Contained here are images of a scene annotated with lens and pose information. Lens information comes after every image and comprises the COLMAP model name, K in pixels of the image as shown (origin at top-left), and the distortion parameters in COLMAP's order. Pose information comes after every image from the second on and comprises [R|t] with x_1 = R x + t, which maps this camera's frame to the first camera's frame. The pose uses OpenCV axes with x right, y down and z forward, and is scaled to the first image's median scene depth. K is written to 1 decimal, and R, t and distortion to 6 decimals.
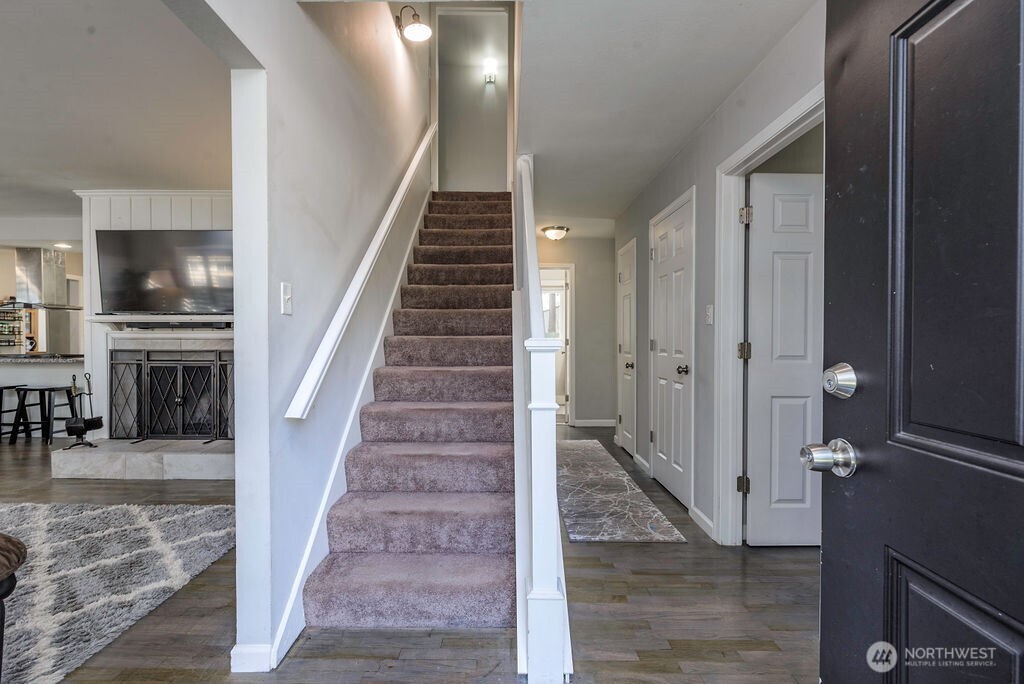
lens RADIAL K [[443.0, 0, 512.0], [0, 443.0, 342.0], [0, 0, 1]] dist [0.000812, 0.000853]
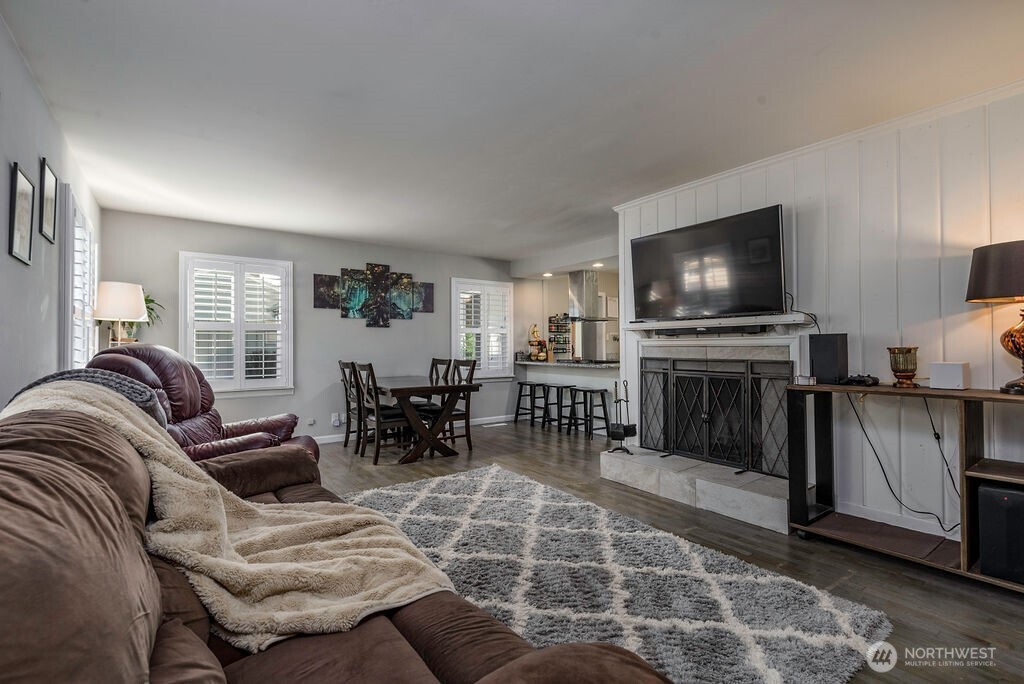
lens RADIAL K [[443.0, 0, 512.0], [0, 443.0, 342.0], [0, 0, 1]] dist [0.000812, 0.000853]
pose [[0.603230, -0.011584, -0.797483, -0.284566], [-0.002282, 0.999865, -0.016250, -0.000916], [0.797564, 0.011622, 0.603122, 0.167422]]
